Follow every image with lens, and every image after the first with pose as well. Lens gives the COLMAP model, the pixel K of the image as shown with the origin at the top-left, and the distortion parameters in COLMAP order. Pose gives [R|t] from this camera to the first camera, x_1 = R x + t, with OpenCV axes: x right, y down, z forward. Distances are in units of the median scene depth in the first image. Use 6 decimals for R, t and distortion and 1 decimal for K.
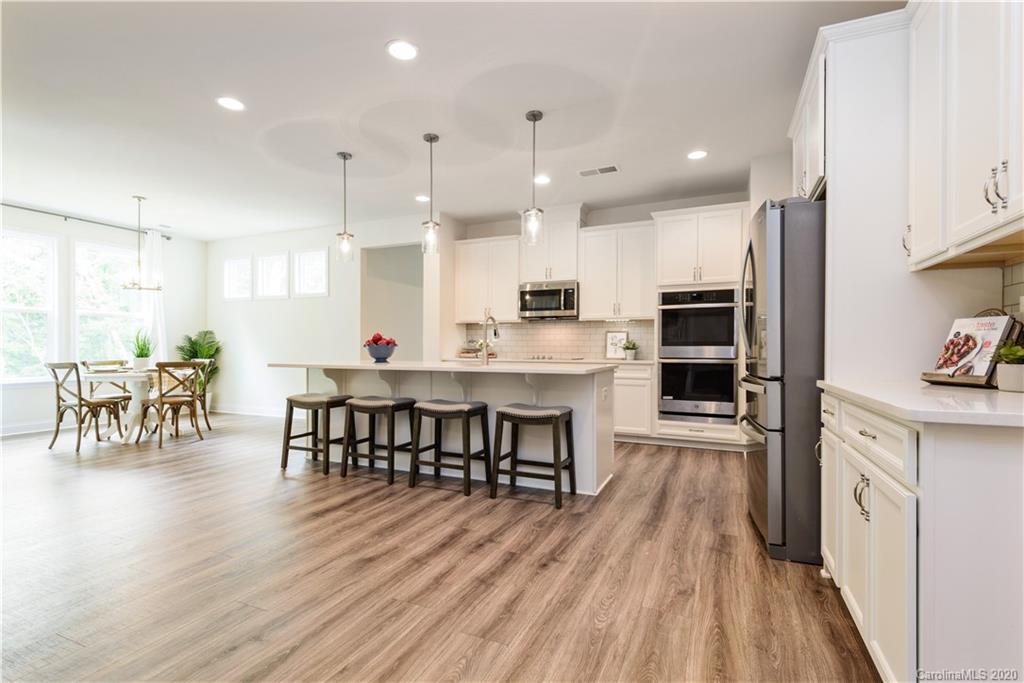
lens RADIAL K [[465.5, 0, 517.4], [0, 465.5, 349.5], [0, 0, 1]] dist [0.011096, -0.003740]
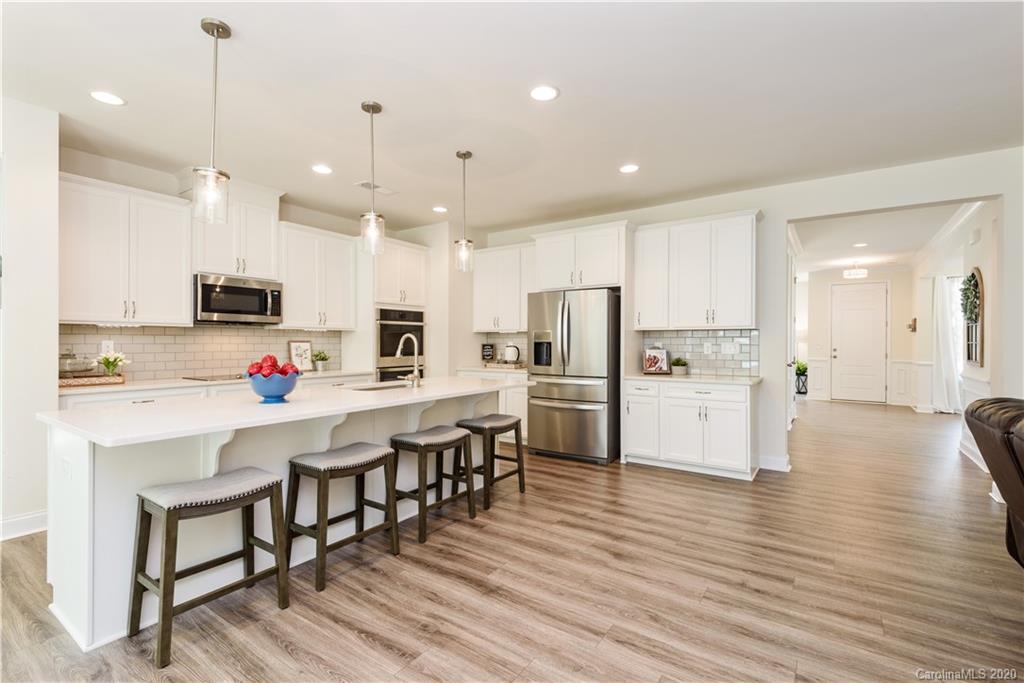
lens RADIAL K [[465.5, 0, 509.9], [0, 465.5, 343.8], [0, 0, 1]] dist [0.011096, -0.003740]
pose [[0.193296, -0.004756, 0.981129, -0.857832], [0.001809, 0.999988, 0.004491, -0.052128], [-0.981139, 0.000906, 0.193302, 0.580782]]
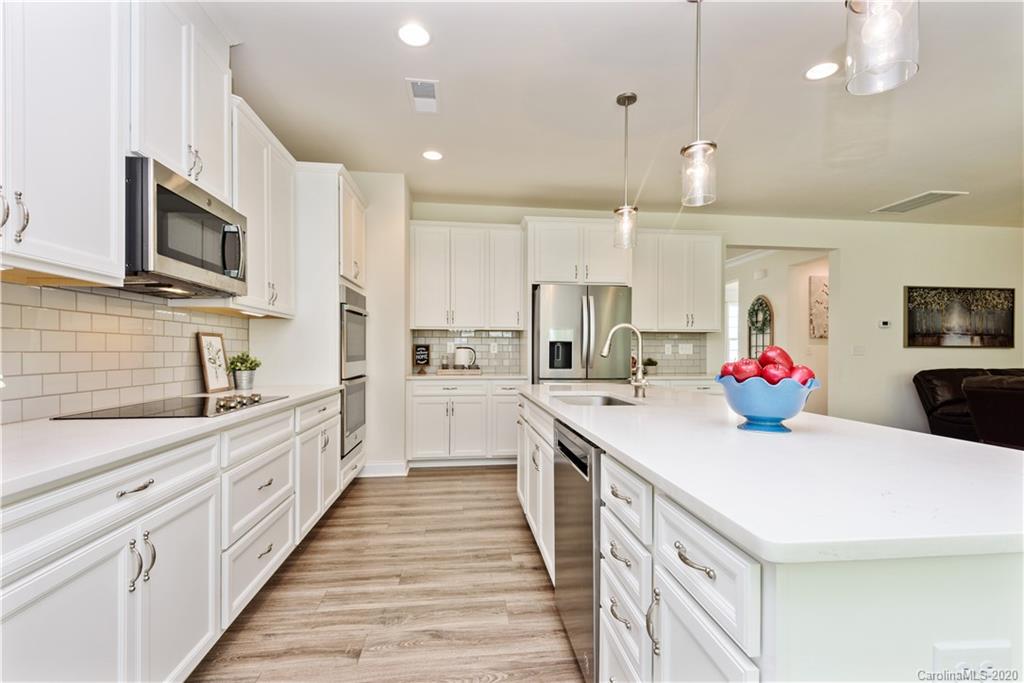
lens RADIAL K [[465.5, 0, 516.0], [0, 465.5, 342.6], [0, 0, 1]] dist [0.011096, -0.003740]
pose [[-0.508327, 0.009921, 0.861107, -0.502765], [-0.002351, 0.999914, -0.012908, -0.034066], [-0.861161, -0.008586, -0.508260, 1.364284]]
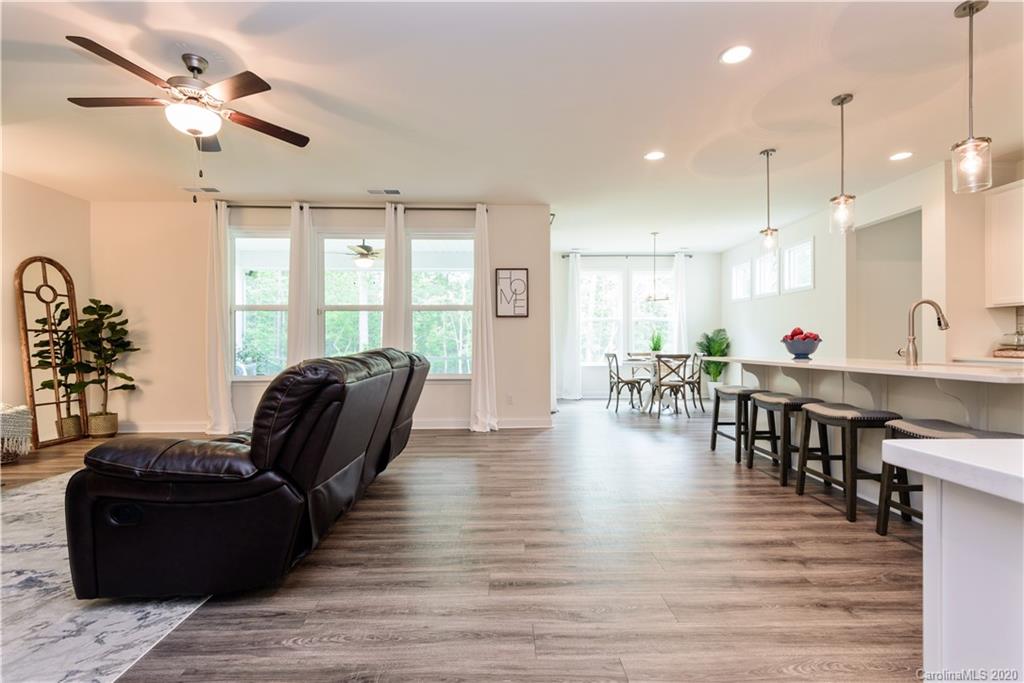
lens RADIAL K [[465.5, 0, 511.7], [0, 465.5, 337.2], [0, 0, 1]] dist [0.011096, -0.003740]
pose [[0.420504, -0.014185, -0.907180, 0.317125], [-0.002343, 0.999857, -0.016720, 0.001866], [0.907288, 0.009156, 0.420411, 0.080480]]
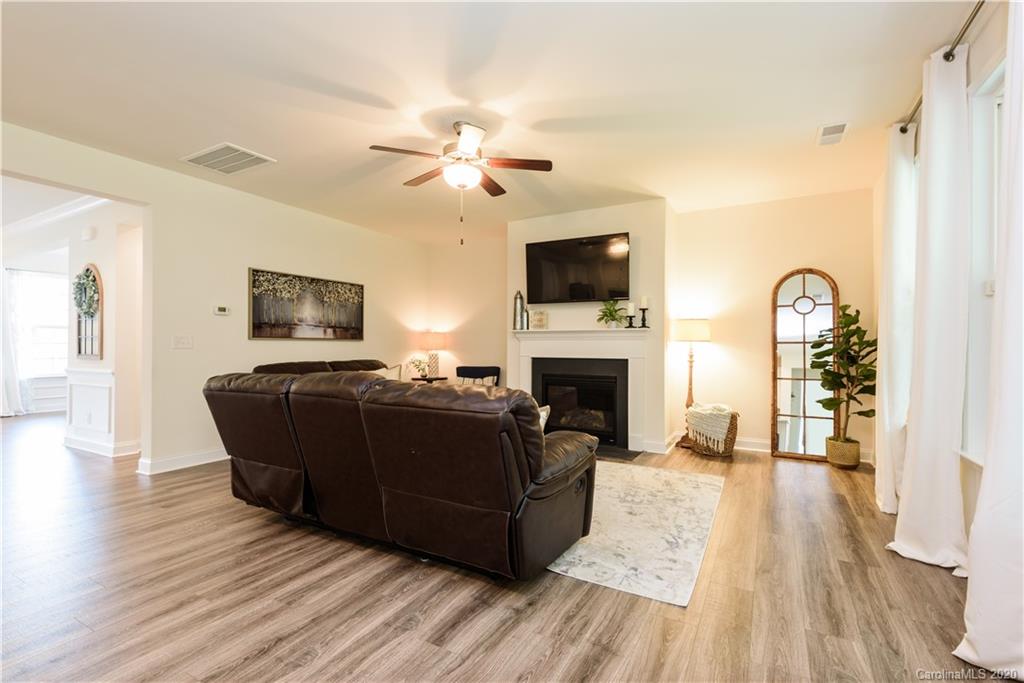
lens RADIAL K [[465.5, 0, 514.7], [0, 465.5, 344.1], [0, 0, 1]] dist [0.011096, -0.003740]
pose [[-0.995559, -0.000109, 0.094143, -0.683787], [-0.000137, 1.000000, -0.000284, -0.027243], [-0.094143, -0.000295, -0.995559, 0.770090]]
